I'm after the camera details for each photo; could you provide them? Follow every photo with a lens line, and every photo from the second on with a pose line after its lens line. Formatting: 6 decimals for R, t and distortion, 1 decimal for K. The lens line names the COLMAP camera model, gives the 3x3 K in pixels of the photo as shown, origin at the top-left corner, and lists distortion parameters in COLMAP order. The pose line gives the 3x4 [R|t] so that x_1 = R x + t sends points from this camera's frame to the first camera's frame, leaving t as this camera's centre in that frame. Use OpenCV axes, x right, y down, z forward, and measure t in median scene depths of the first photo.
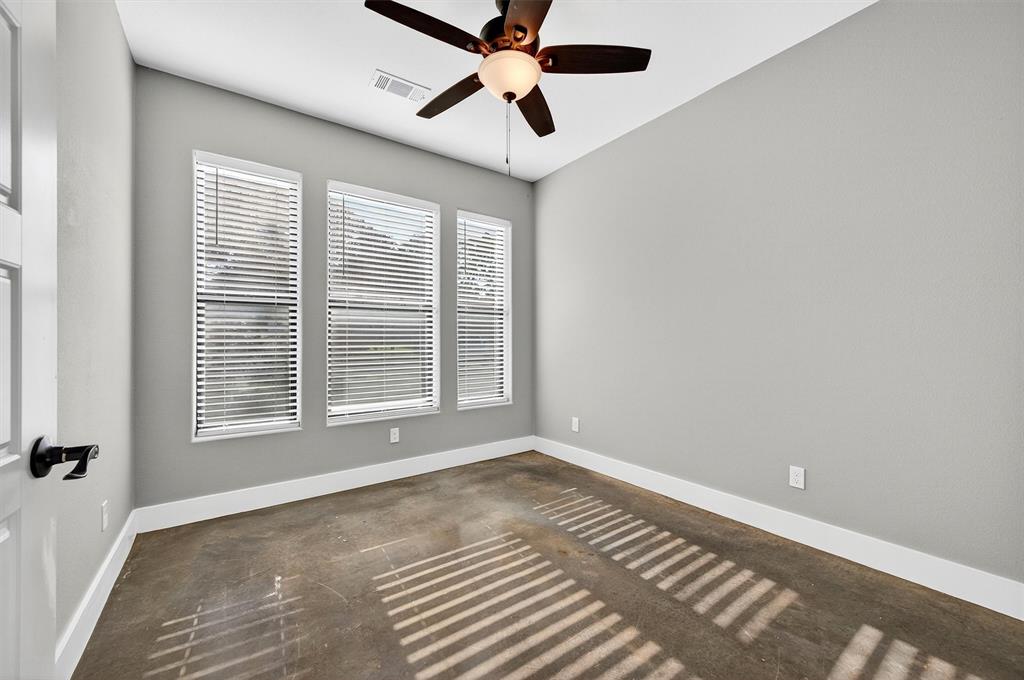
lens RADIAL K [[399.1, 0, 512.0], [0, 399.1, 340.7], [0, 0, 1]] dist [0.001290, -0.000141]
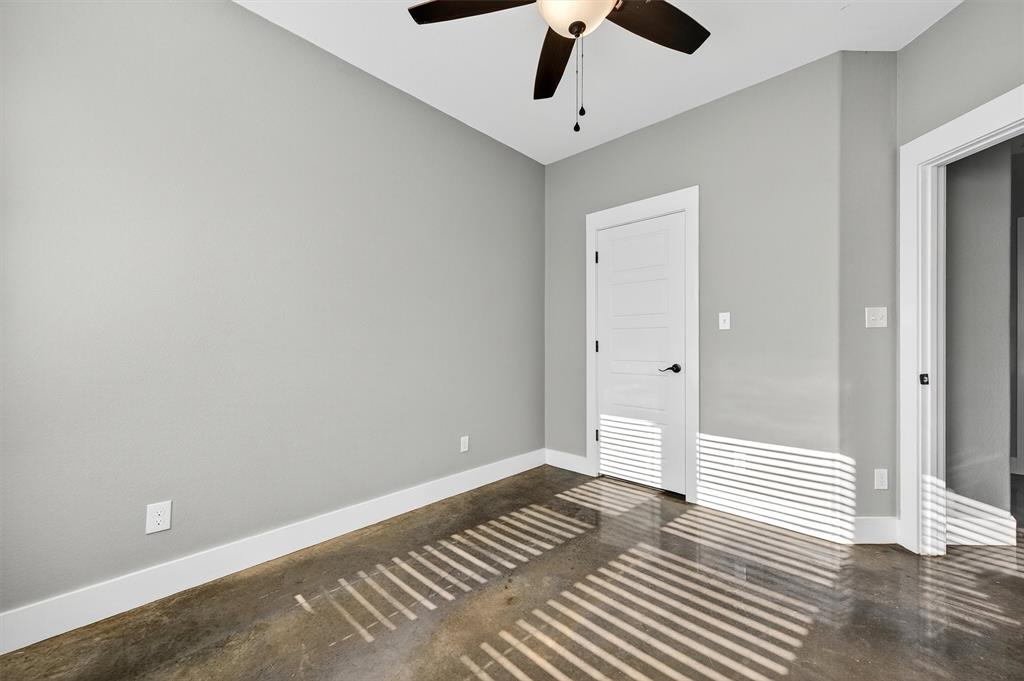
lens RADIAL K [[399.1, 0, 512.0], [0, 399.1, 342.9], [0, 0, 1]] dist [0.001290, -0.000141]
pose [[-0.187578, 0.004434, 0.982240, -0.666286], [-0.000706, 0.999989, -0.004649, 0.004466], [-0.982249, -0.001566, -0.187573, 1.128606]]
